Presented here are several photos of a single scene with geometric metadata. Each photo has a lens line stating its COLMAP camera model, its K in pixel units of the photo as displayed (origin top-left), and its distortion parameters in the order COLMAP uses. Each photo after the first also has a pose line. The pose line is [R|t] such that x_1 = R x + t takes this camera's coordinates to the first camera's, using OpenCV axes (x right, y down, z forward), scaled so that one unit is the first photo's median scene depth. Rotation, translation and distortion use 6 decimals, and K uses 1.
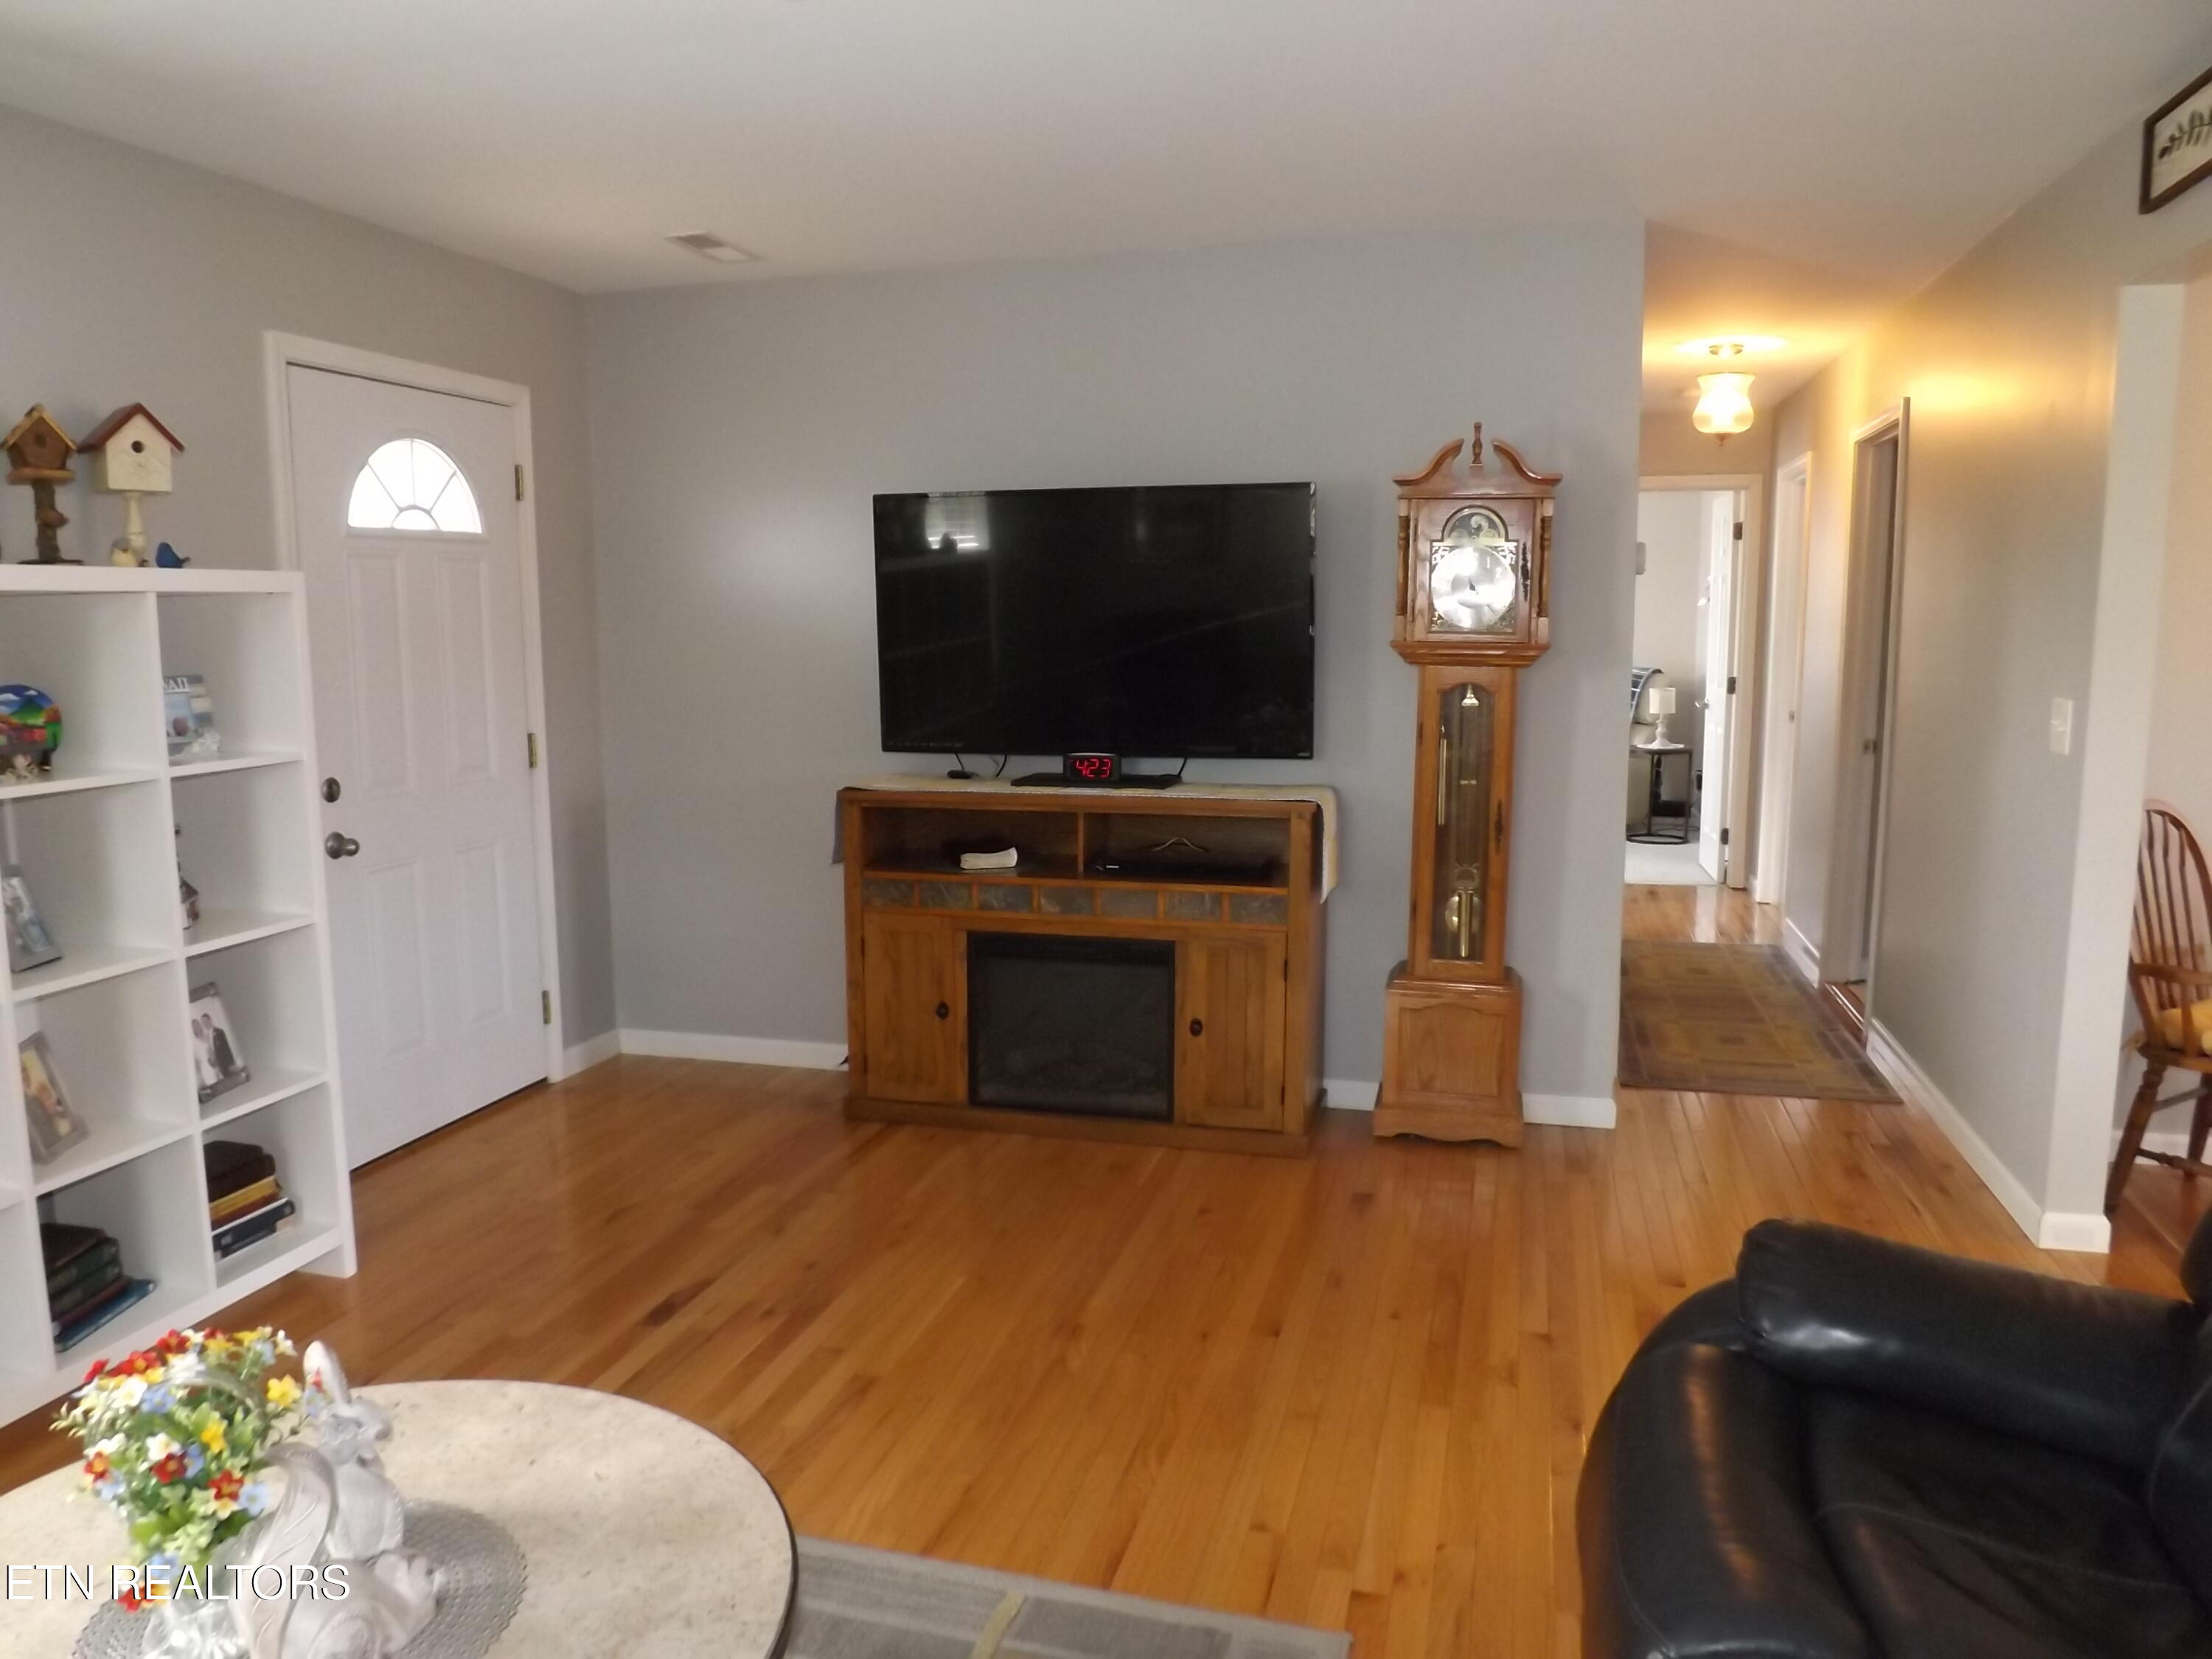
lens RADIAL K [[1578.6, 0, 1091.0], [0, 1578.6, 815.5], [0, 0, 1]] dist [-0.071796, 0.016297]
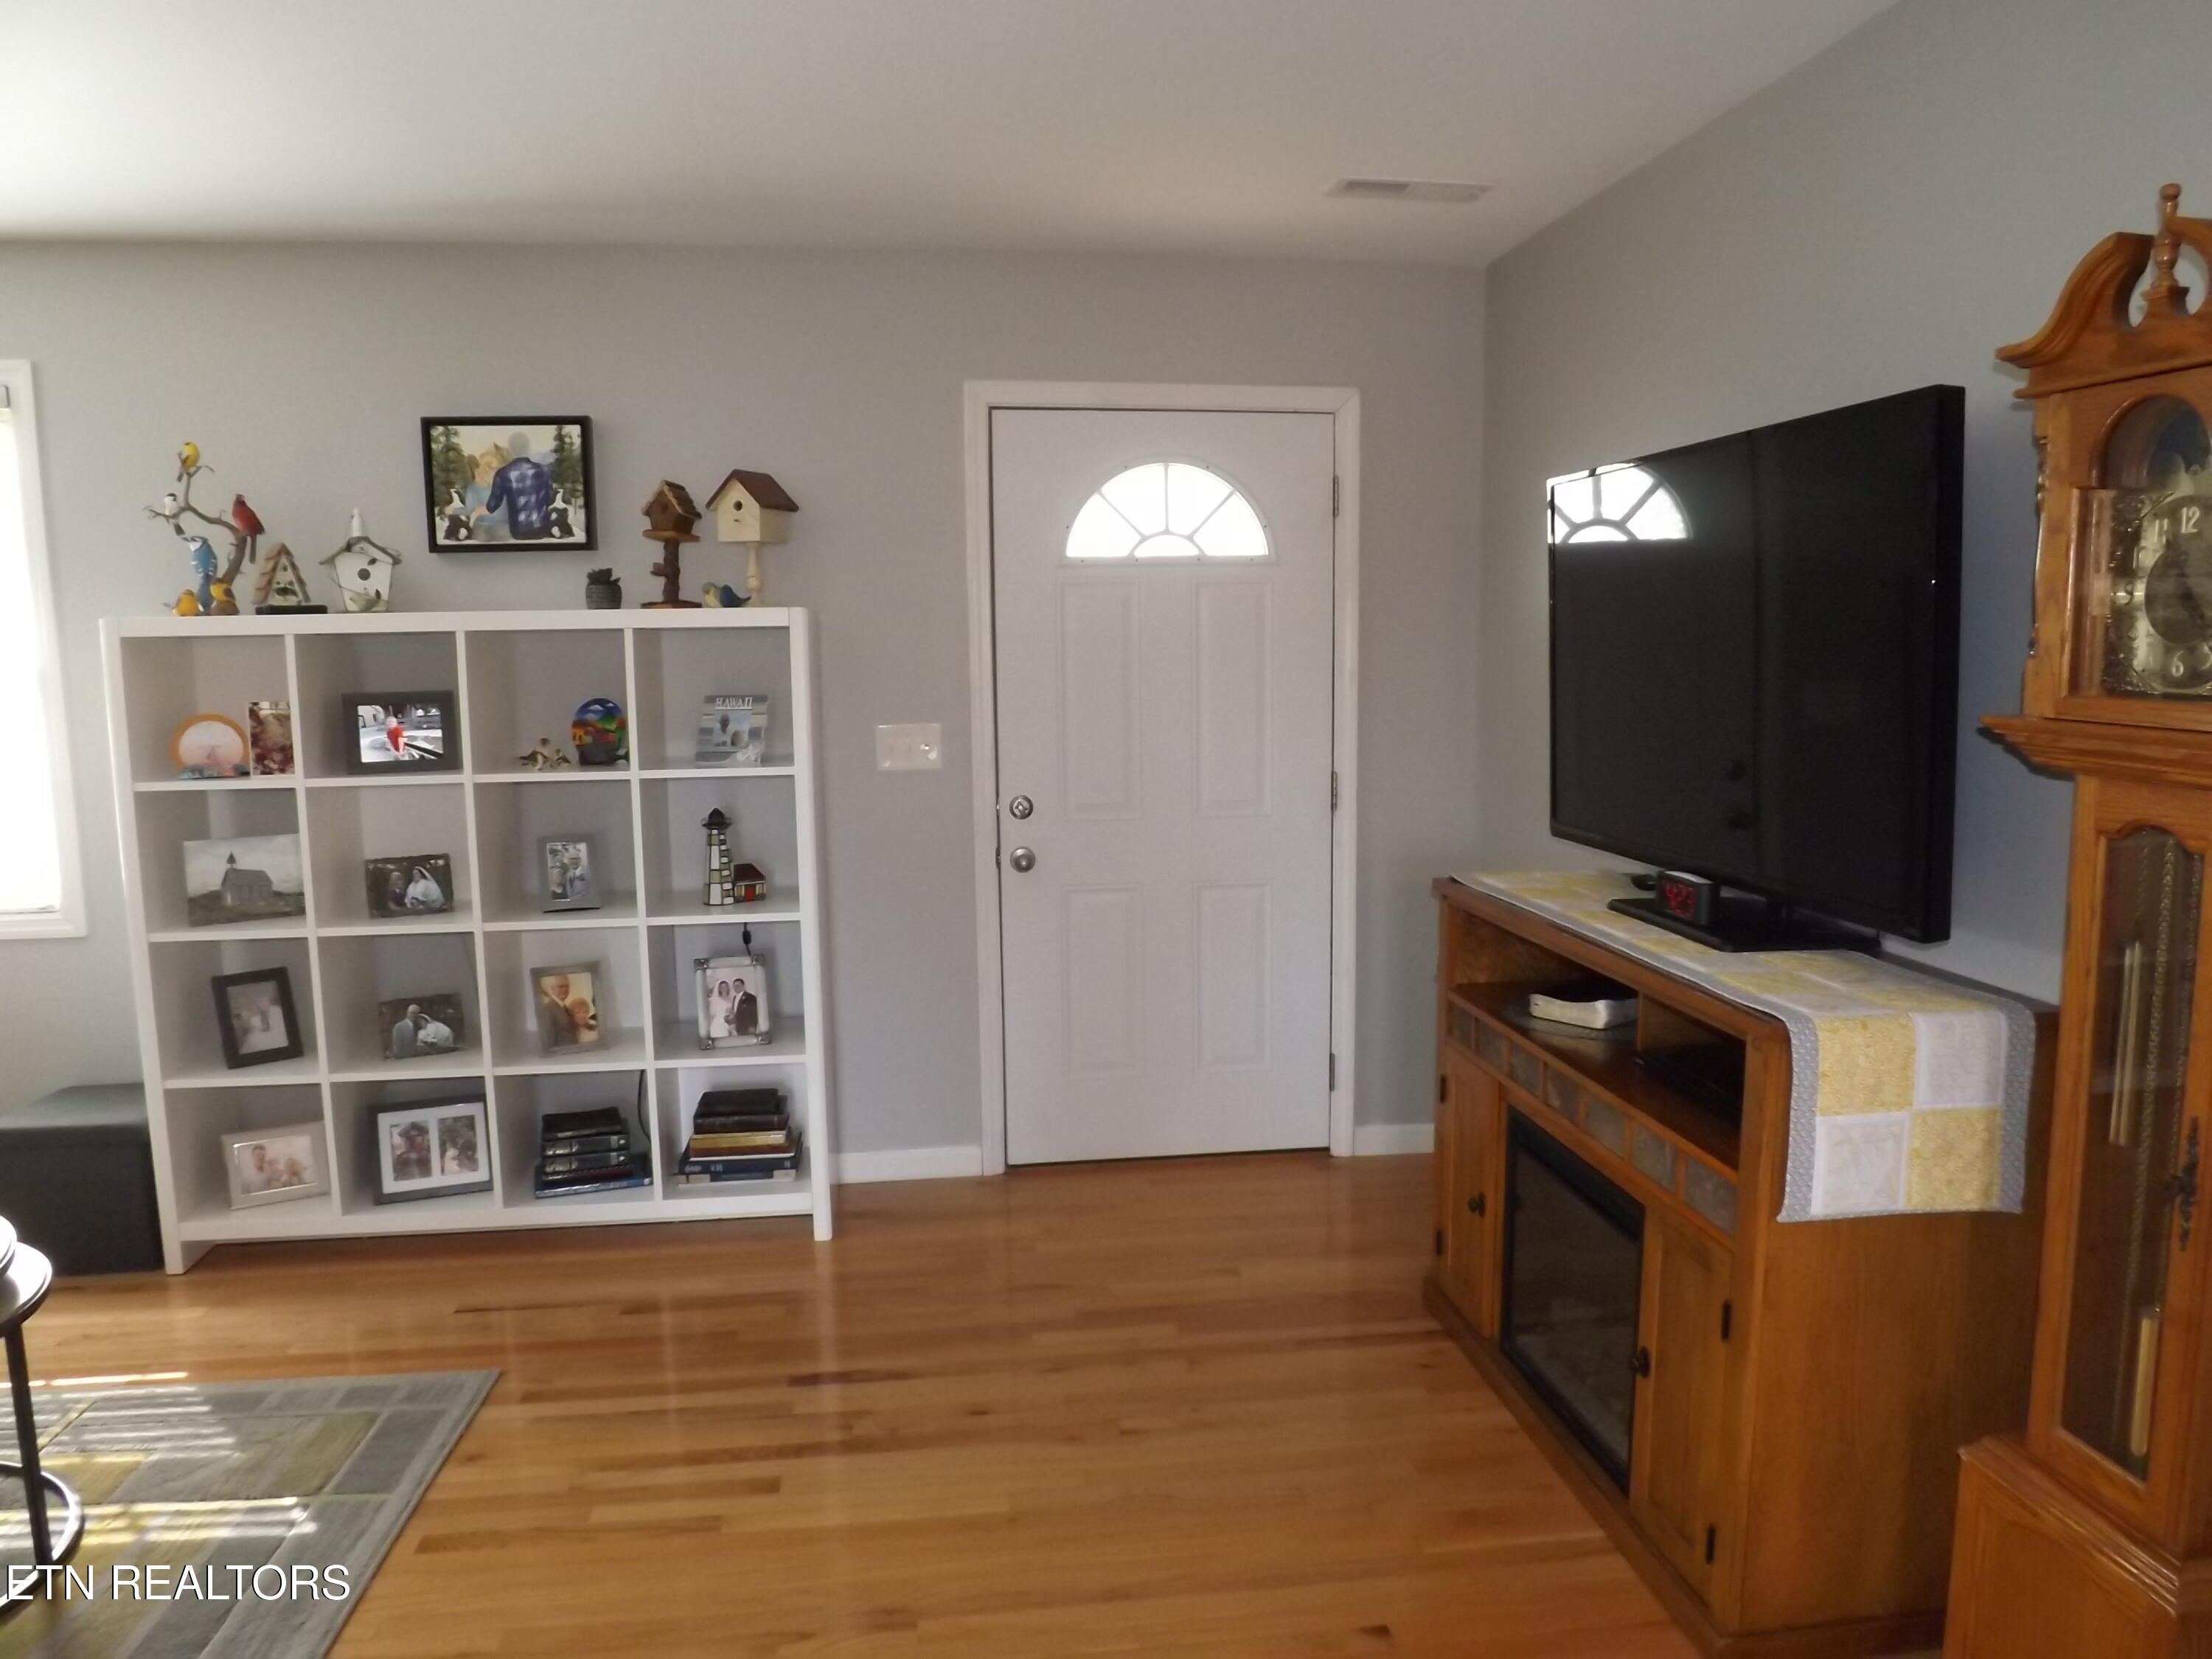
lens RADIAL K [[1578.6, 0, 1099.6], [0, 1578.6, 847.8], [0, 0, 1]] dist [-0.071796, 0.016297]
pose [[0.408612, 0.120027, -0.904781, 0.500776], [-0.110874, 0.990501, 0.081326, -0.081290], [0.905949, 0.067086, 0.418039, 0.587298]]
